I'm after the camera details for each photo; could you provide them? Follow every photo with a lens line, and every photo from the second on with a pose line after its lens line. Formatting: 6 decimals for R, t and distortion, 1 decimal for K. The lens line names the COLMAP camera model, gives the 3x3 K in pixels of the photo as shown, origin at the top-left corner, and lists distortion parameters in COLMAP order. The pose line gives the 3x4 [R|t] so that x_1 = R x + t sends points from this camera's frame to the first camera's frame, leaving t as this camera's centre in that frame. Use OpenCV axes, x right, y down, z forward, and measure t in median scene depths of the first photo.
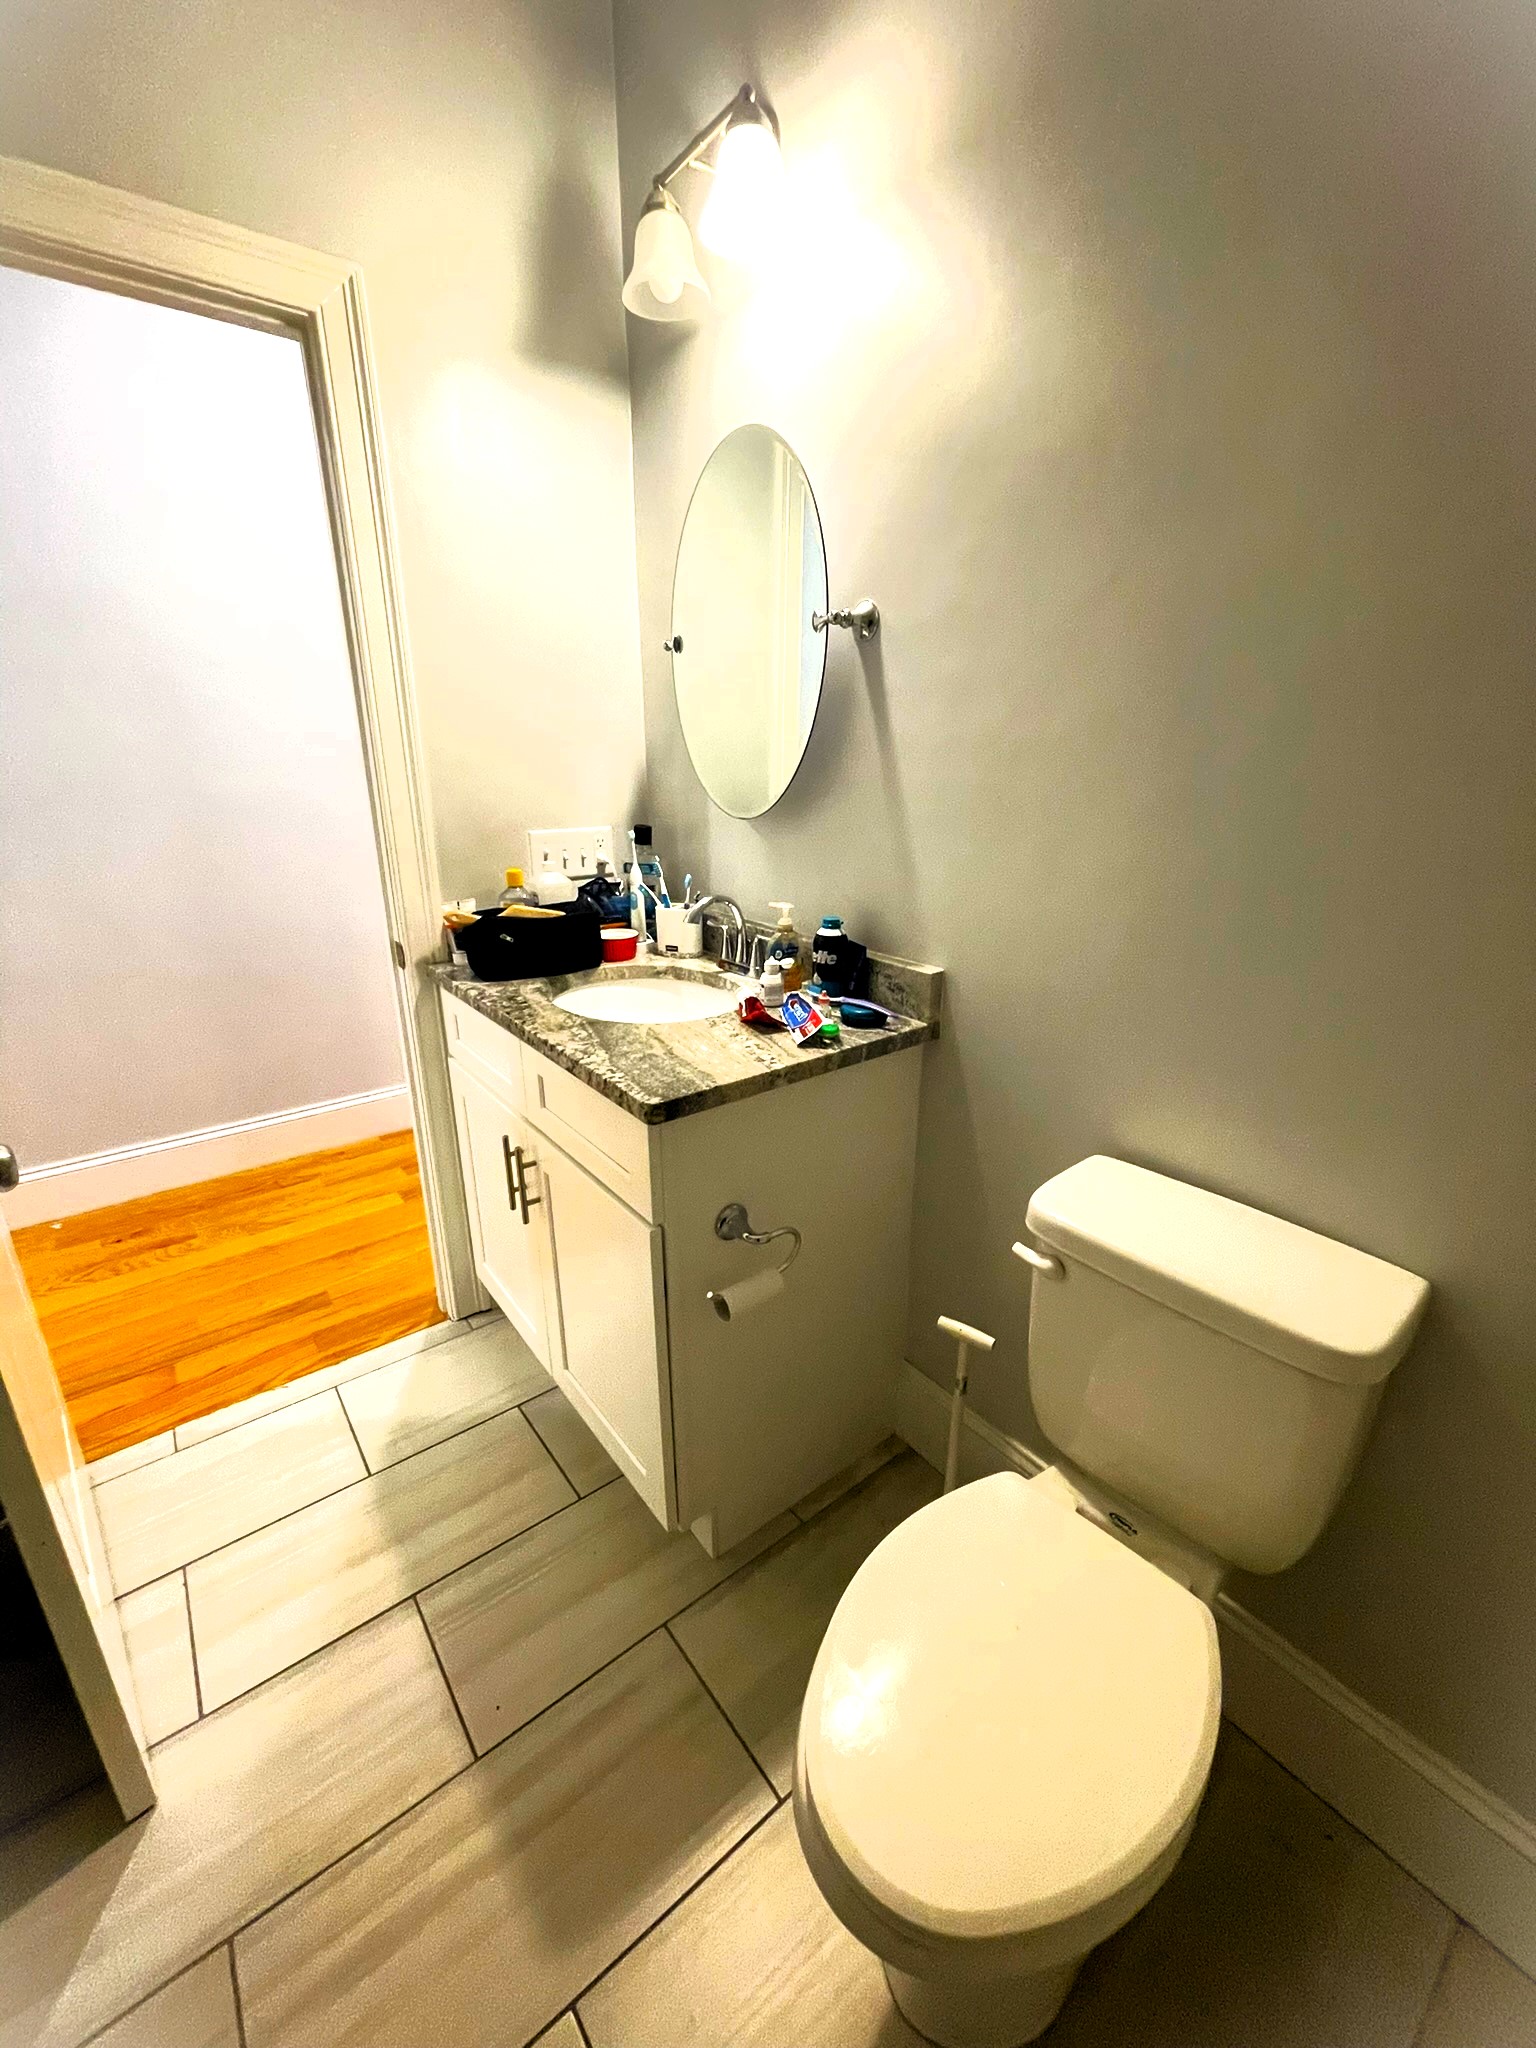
lens RADIAL K [[827.3, 0, 767.3], [0, 827.3, 1029.3], [0, 0, 1]] dist [0.001700, -0.002073]
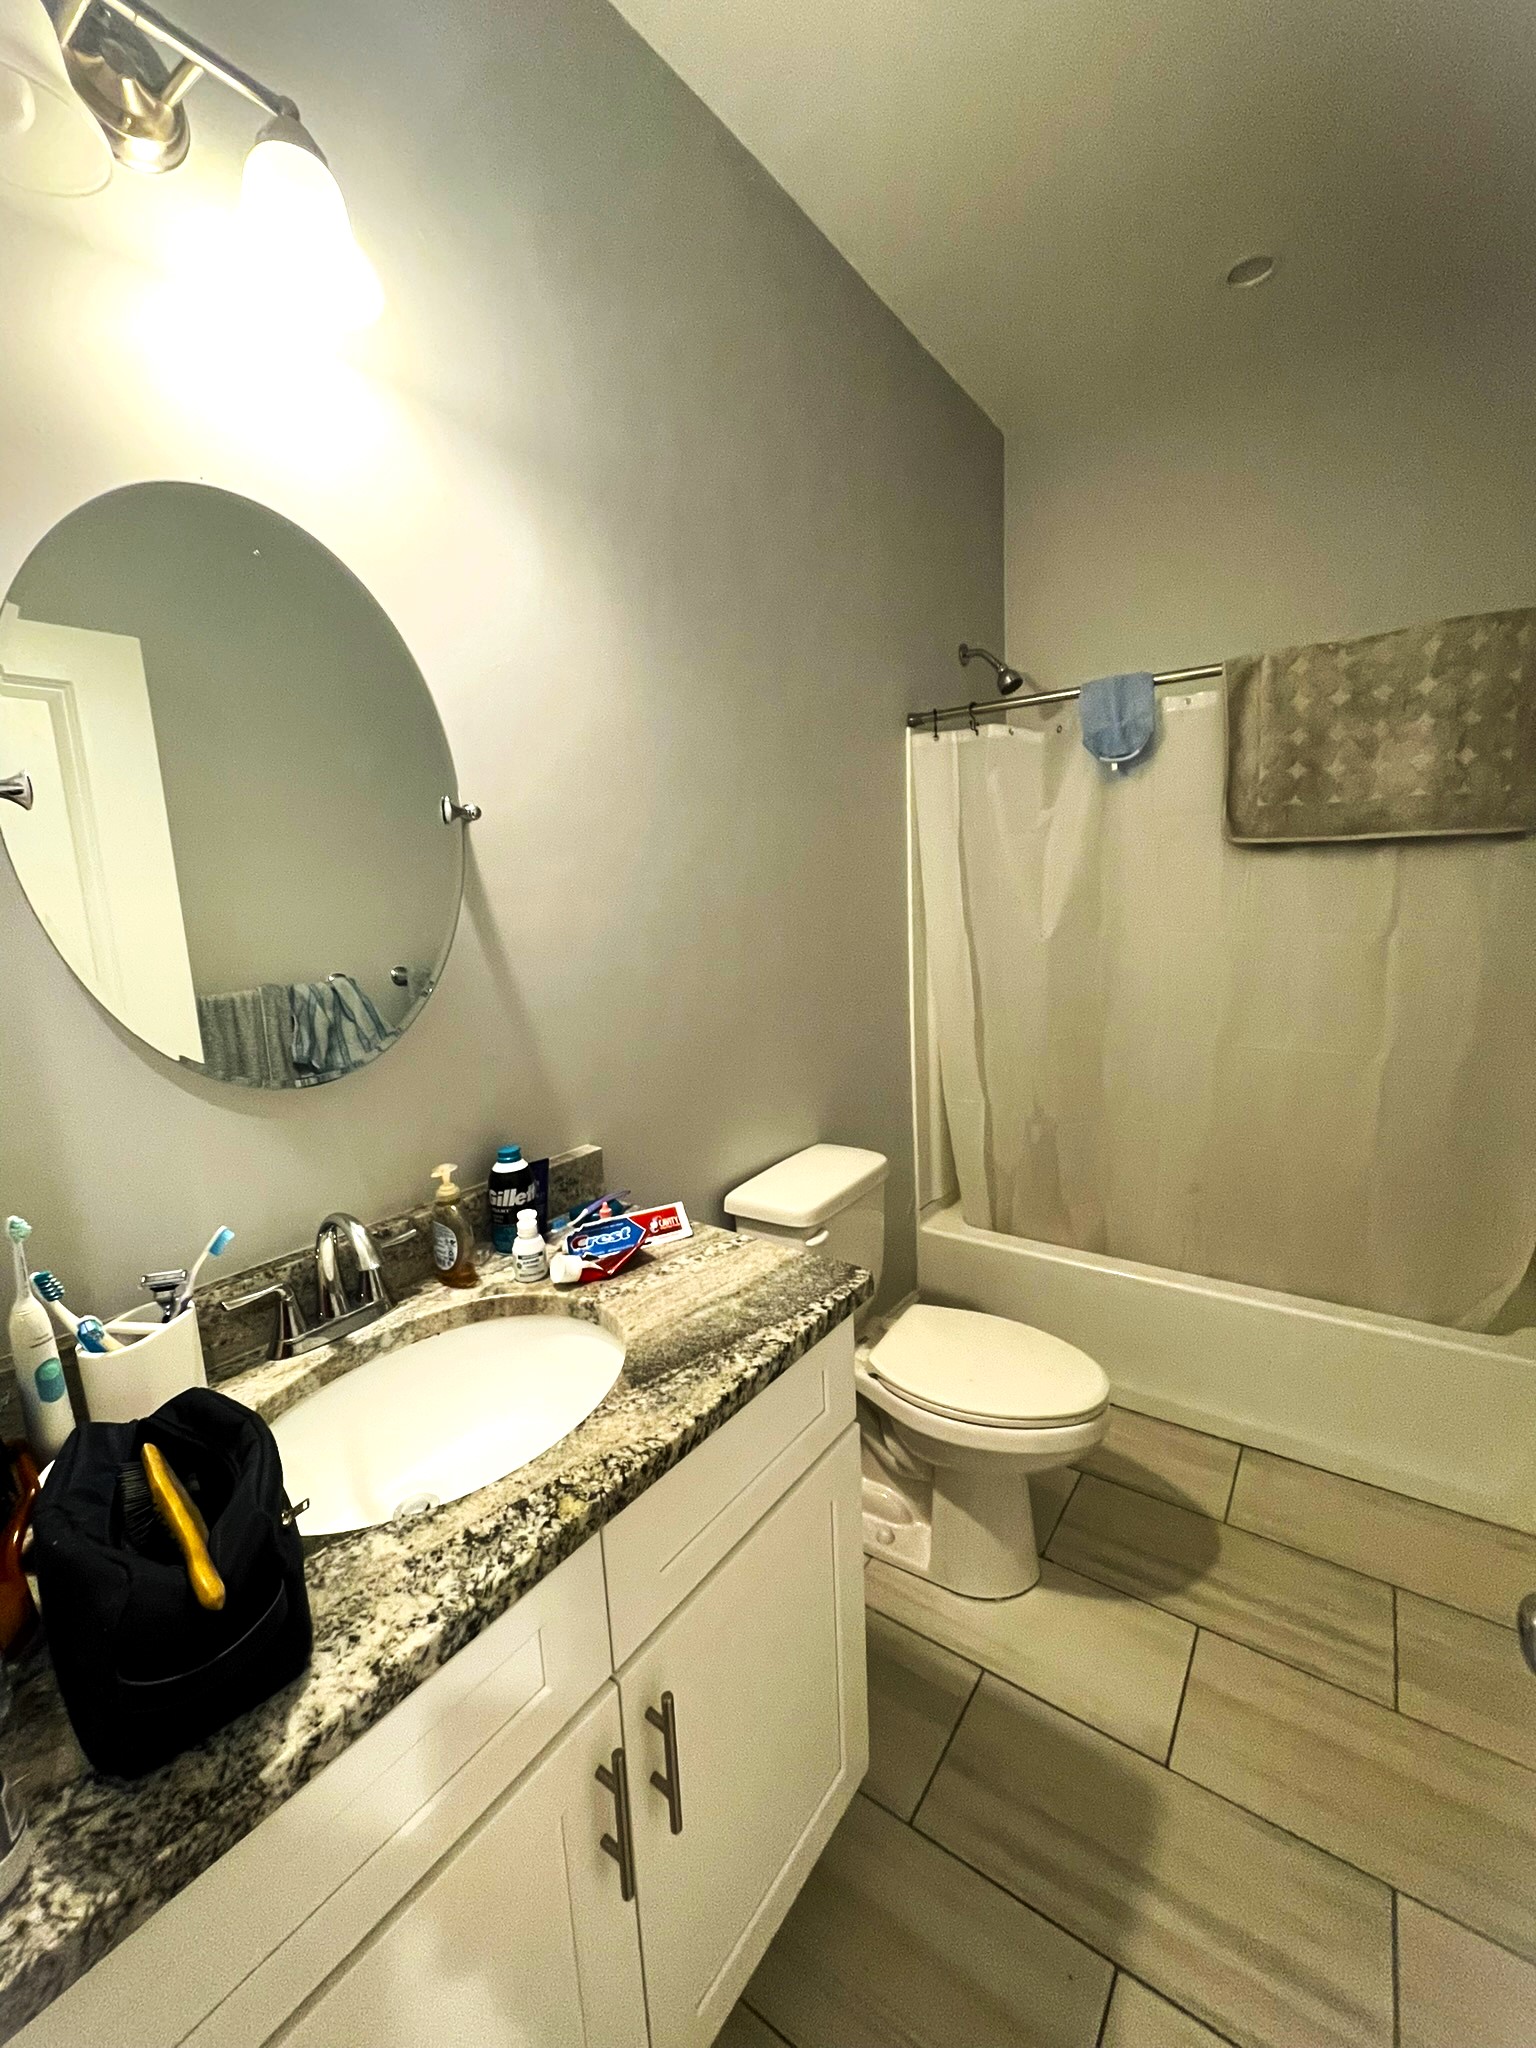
lens RADIAL K [[827.3, 0, 764.8], [0, 827.3, 1029.6], [0, 0, 1]] dist [0.001700, -0.002073]
pose [[-0.270732, -0.154718, 0.950140, -0.893449], [0.354230, 0.901738, 0.247770, -0.418357], [-0.895112, 0.403647, -0.189324, 1.019651]]
